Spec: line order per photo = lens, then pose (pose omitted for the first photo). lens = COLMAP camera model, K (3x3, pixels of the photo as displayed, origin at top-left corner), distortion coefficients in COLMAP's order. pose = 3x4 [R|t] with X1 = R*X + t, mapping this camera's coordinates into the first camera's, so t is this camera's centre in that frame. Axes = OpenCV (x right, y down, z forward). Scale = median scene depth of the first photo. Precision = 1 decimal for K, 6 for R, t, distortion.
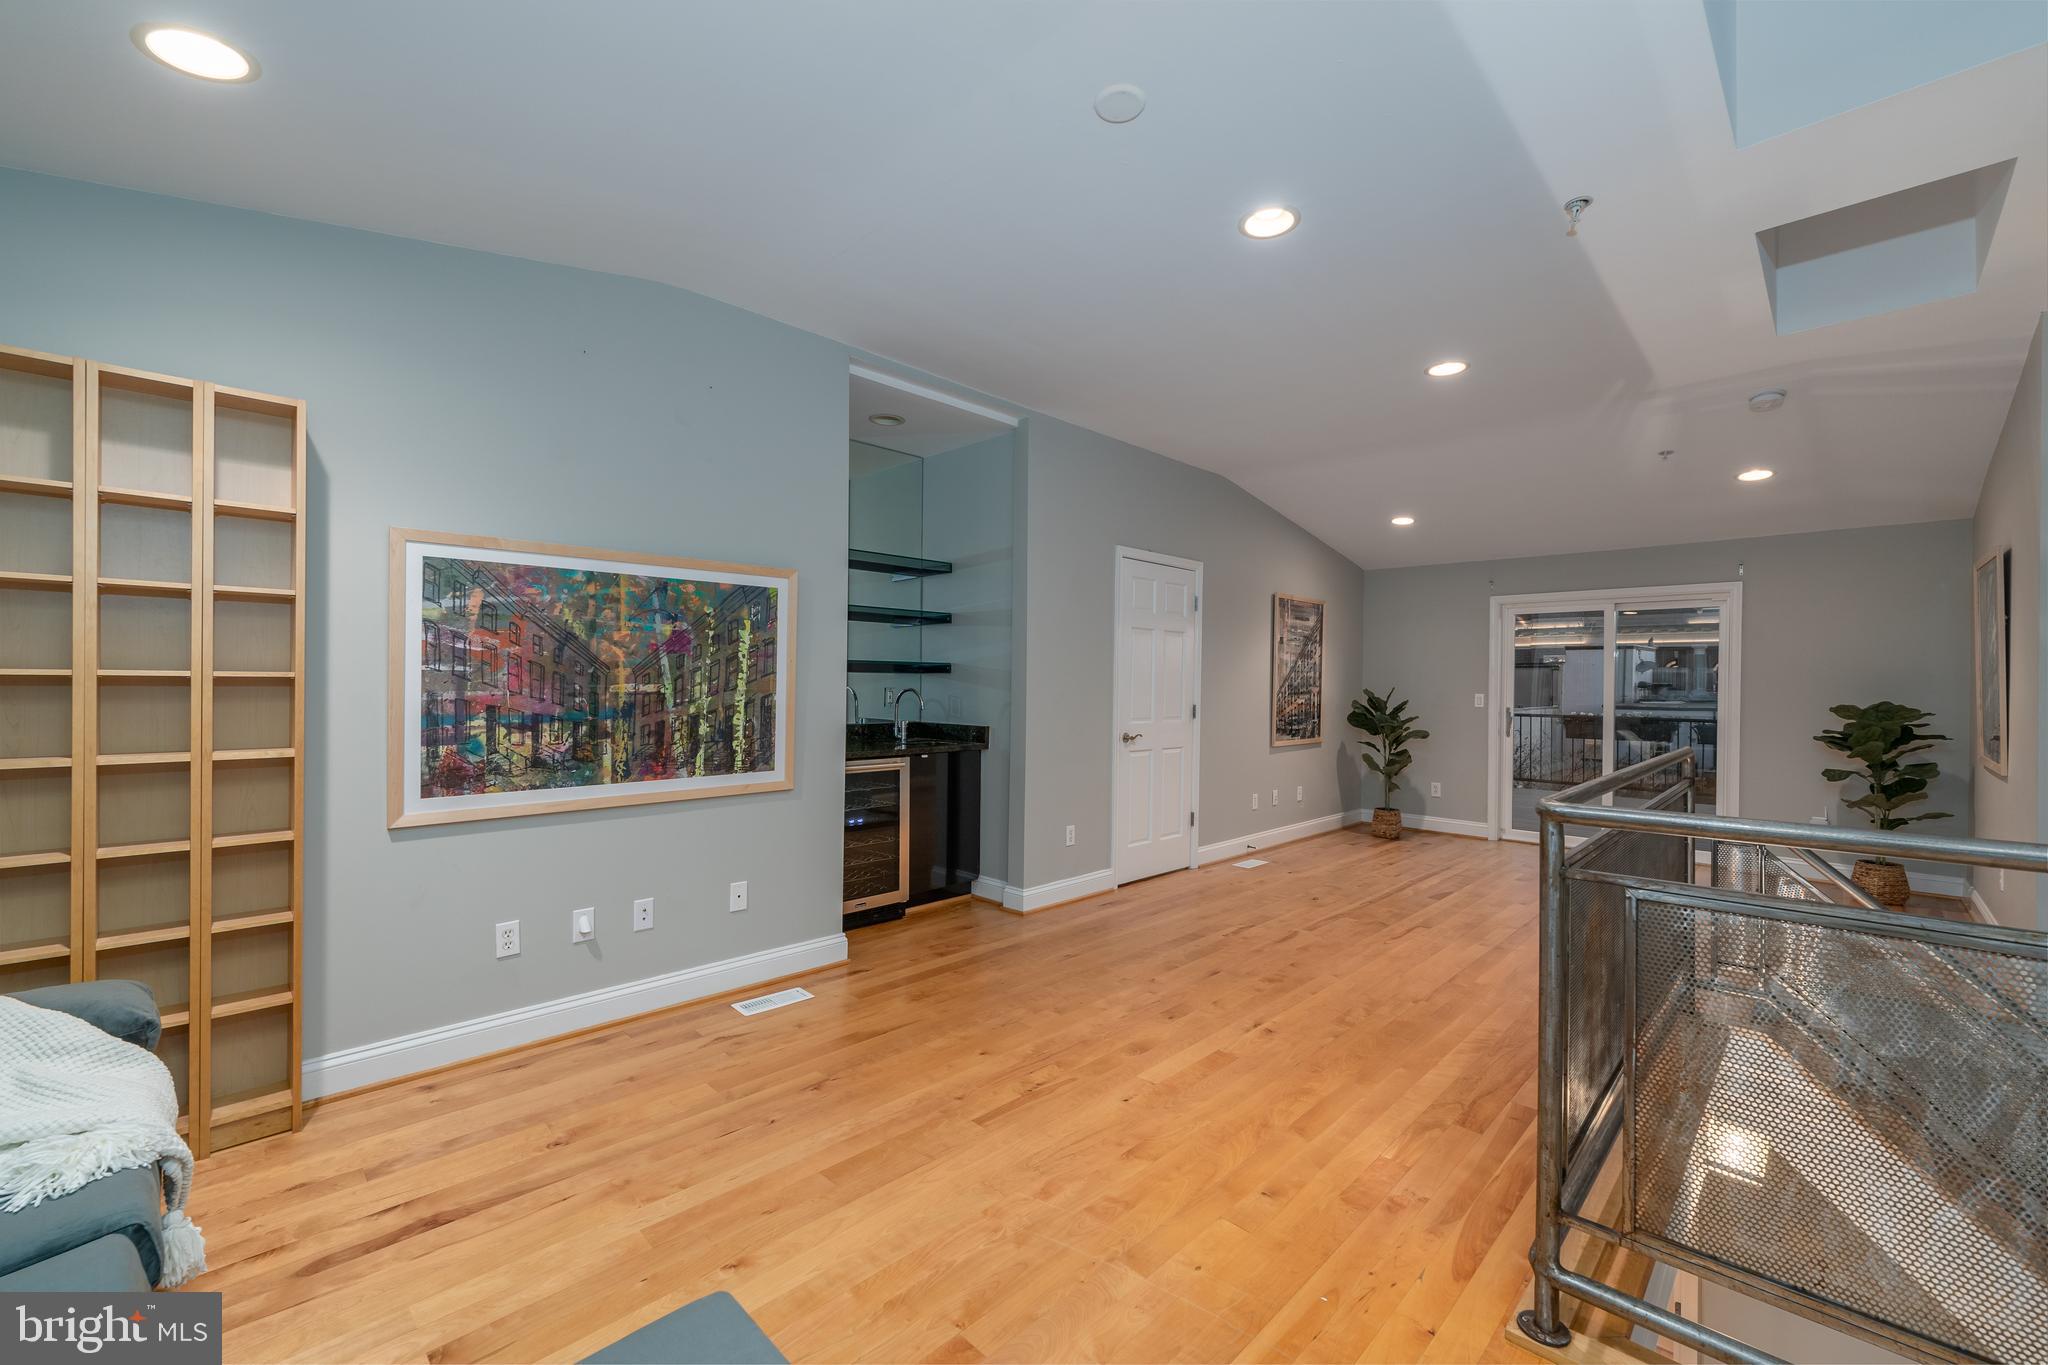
lens RADIAL K [[841.7, 0, 995.2], [0, 841.7, 681.9], [0, 0, 1]] dist [-0.015156, -0.000100]
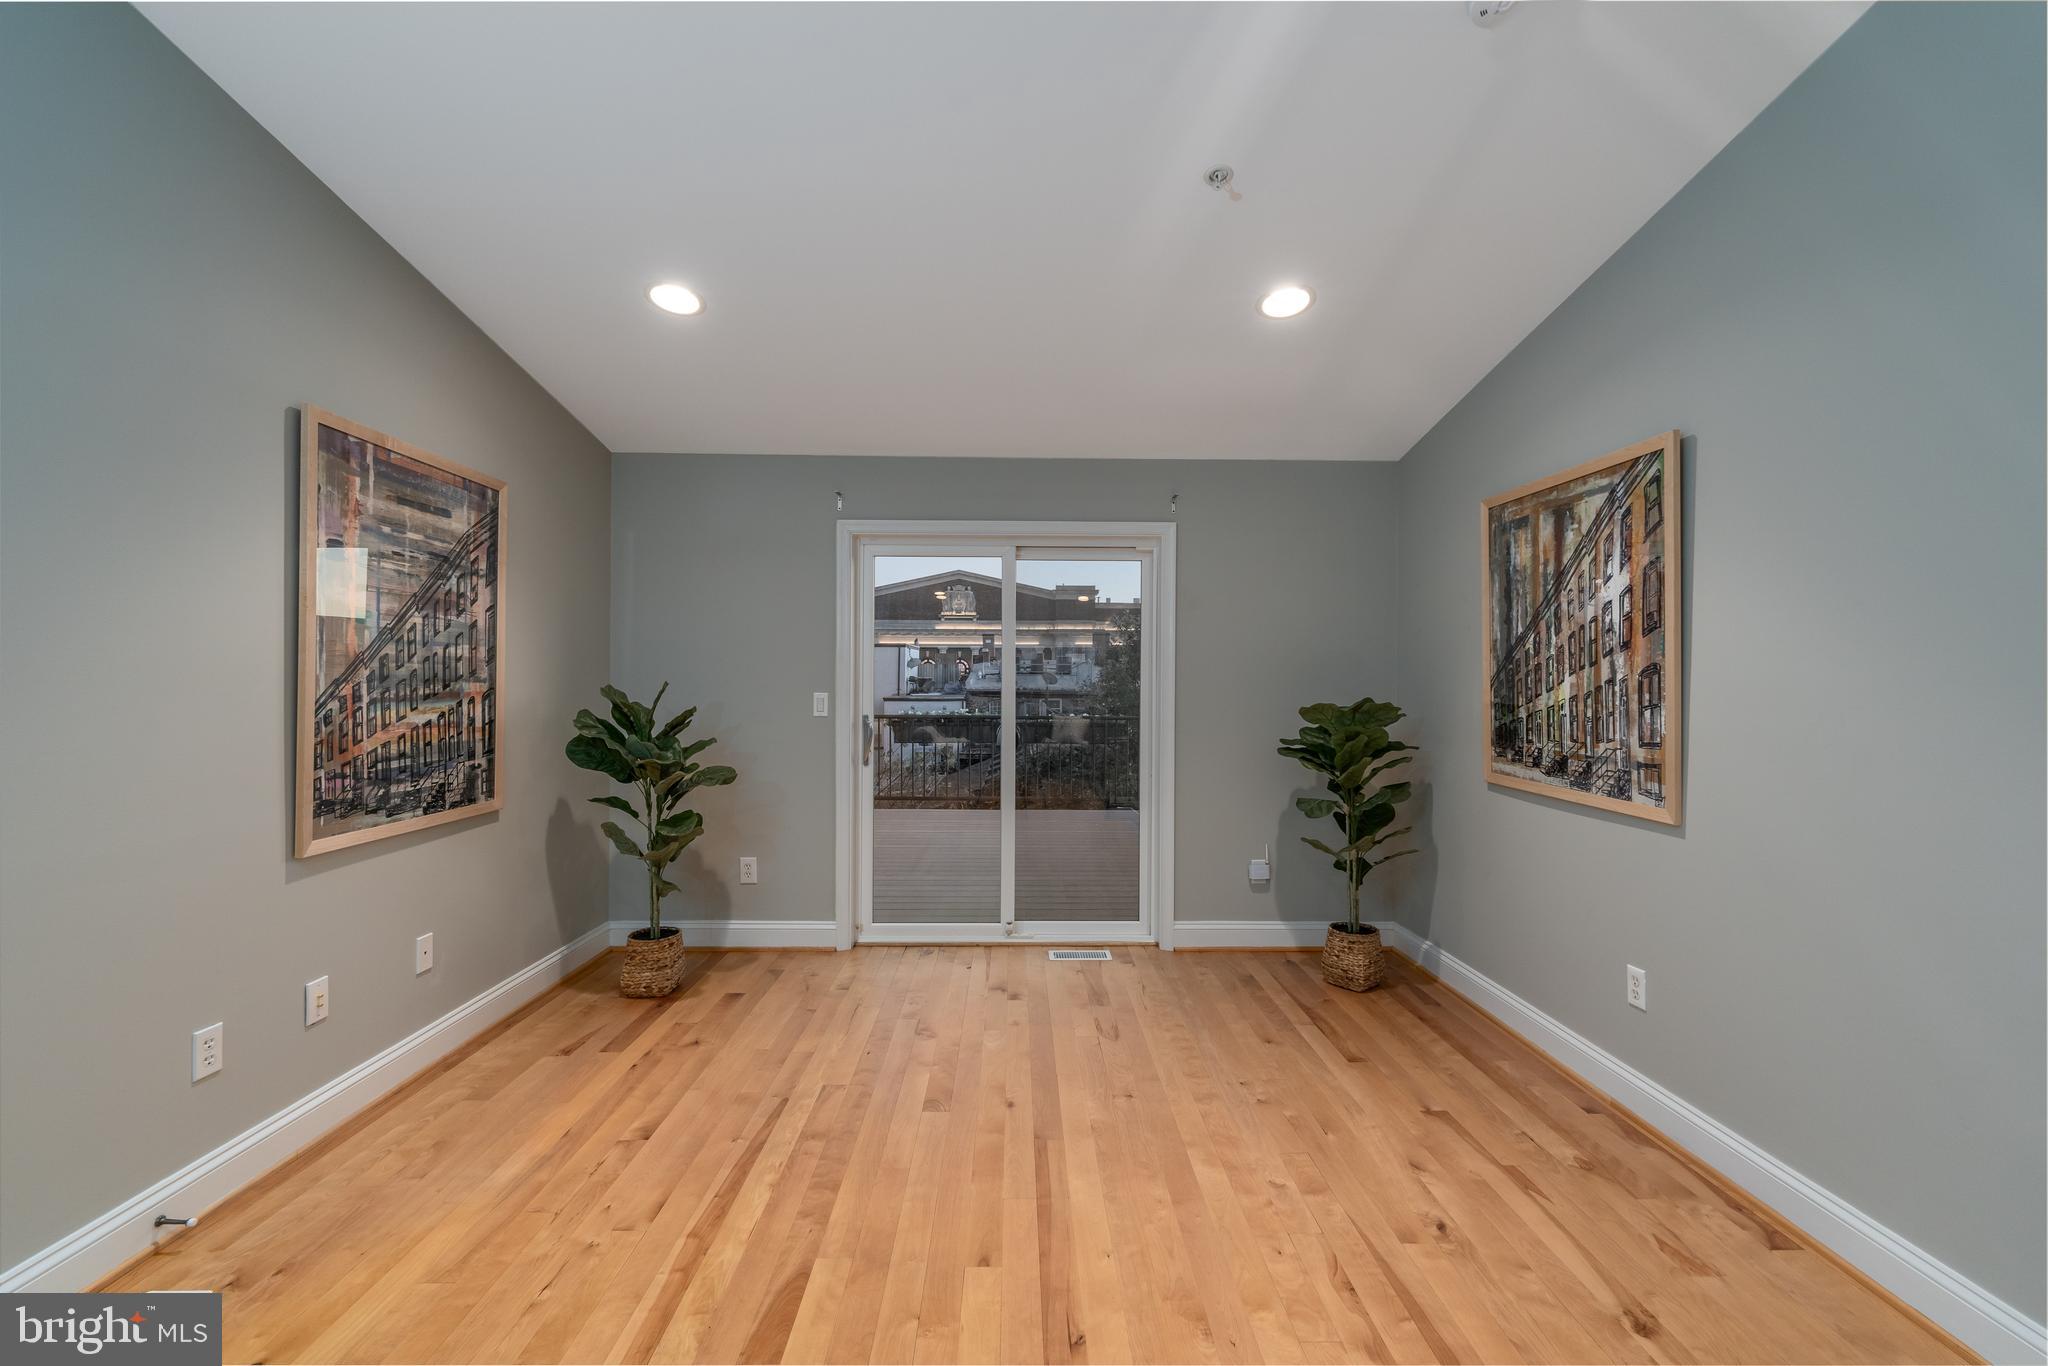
lens RADIAL K [[854.4, 0, 1054.4], [0, 854.4, 687.1], [0, 0, 1]] dist [0.000084, -0.000088]
pose [[0.669298, -0.010659, 0.742918, 0.257970], [0.002221, 0.999921, 0.012346, 0.003985], [-0.742991, -0.006613, 0.669269, 0.501598]]
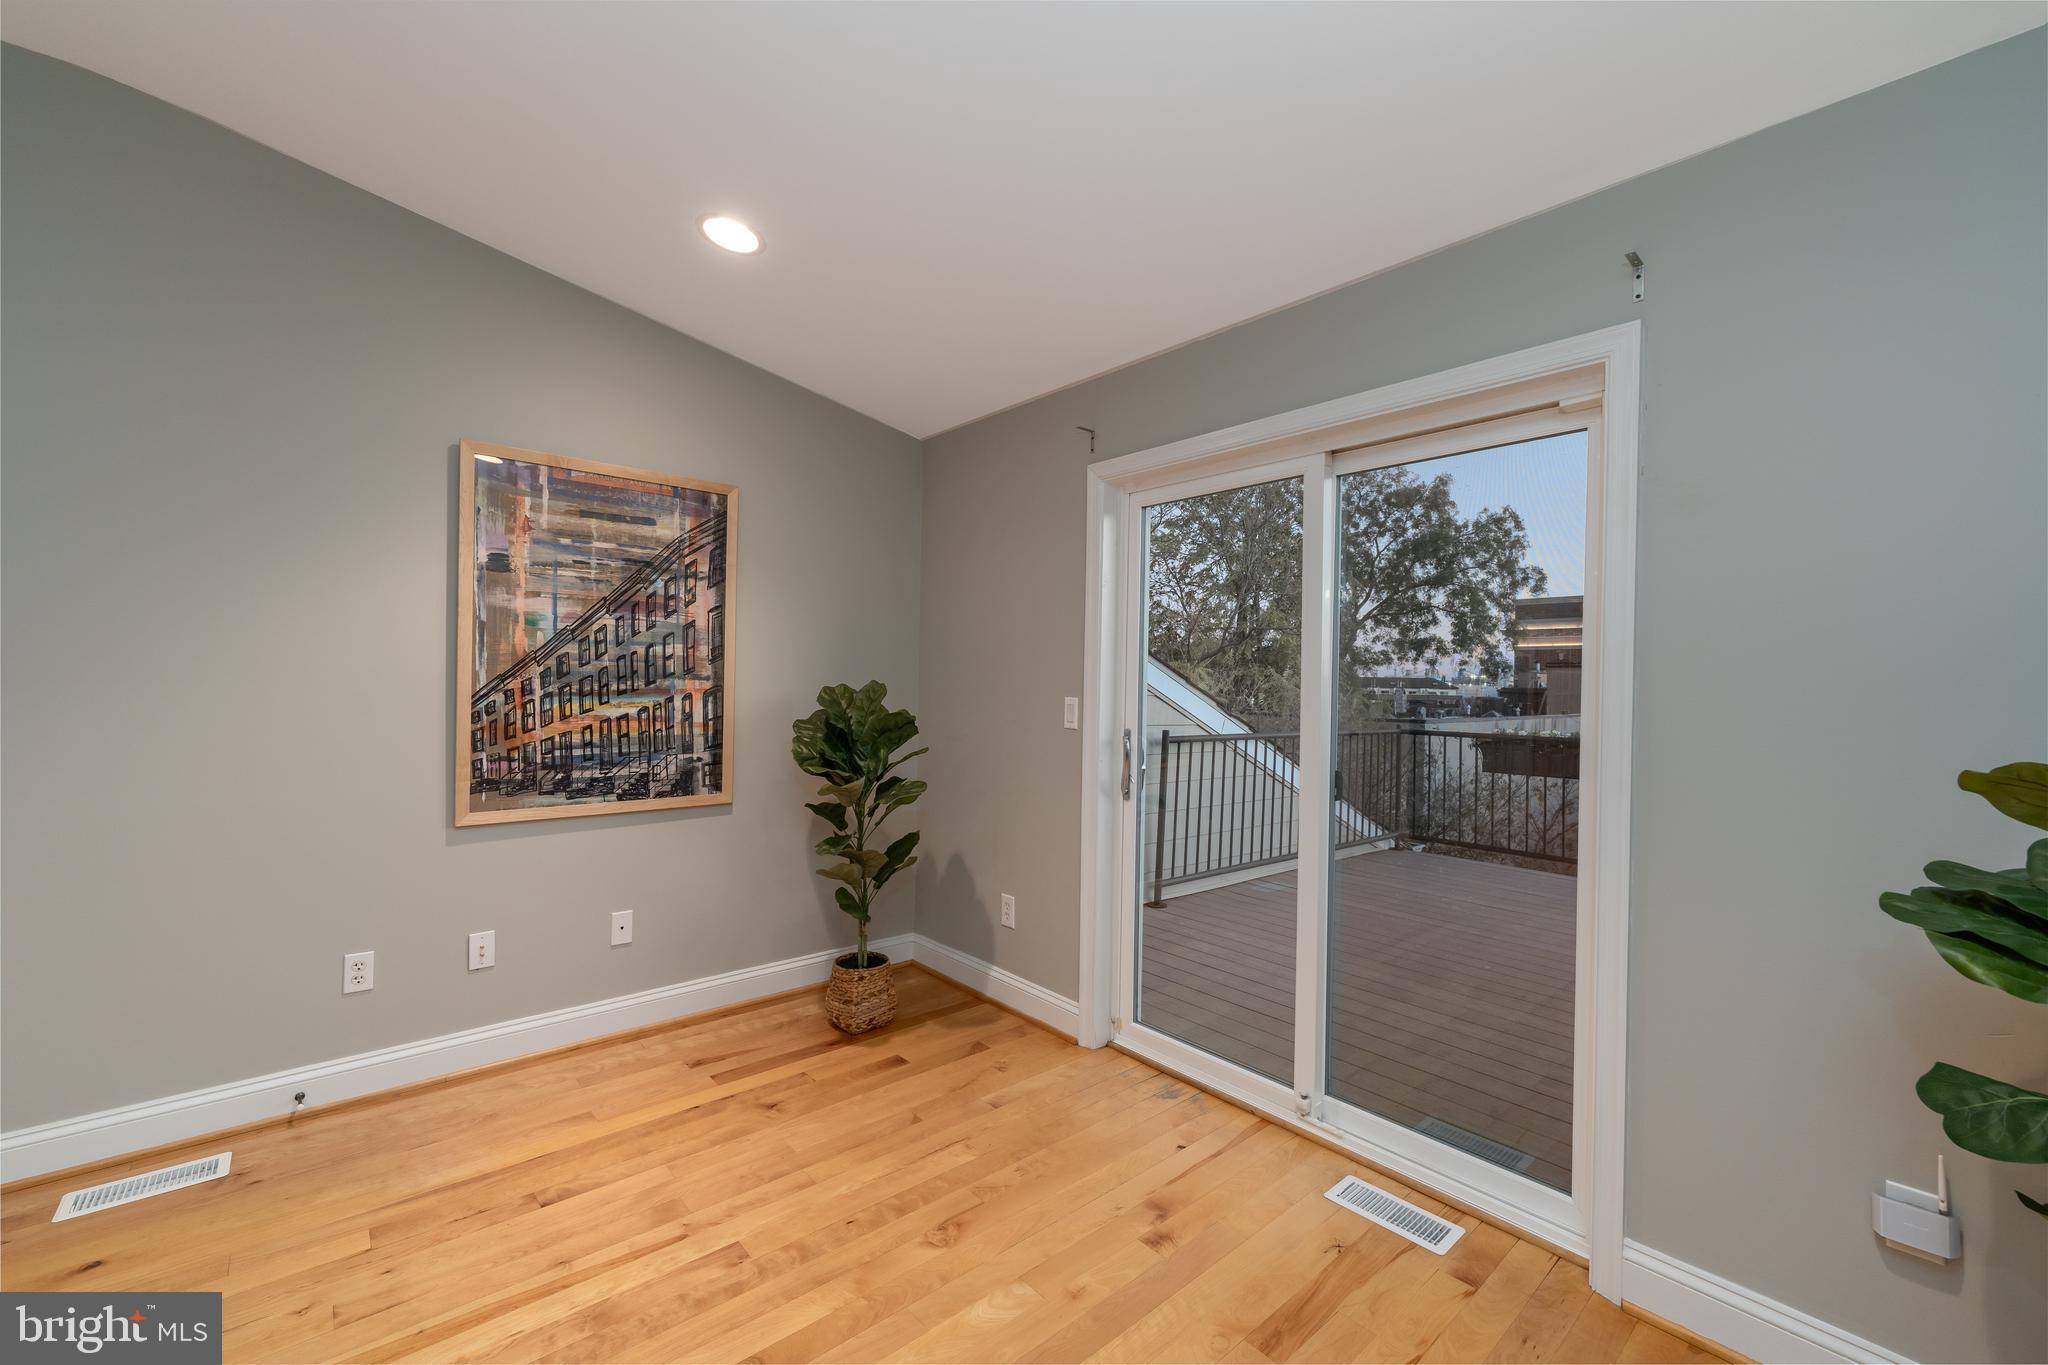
lens RADIAL K [[847.6, 0, 1017.4], [0, 847.6, 686.8], [0, 0, 1]] dist [-0.000616, -0.000352]
pose [[0.997901, 0.003638, -0.064648, 0.577199], [-0.003372, 0.999985, 0.004215, 0.007486], [0.064663, -0.003988, 0.997899, 0.568755]]
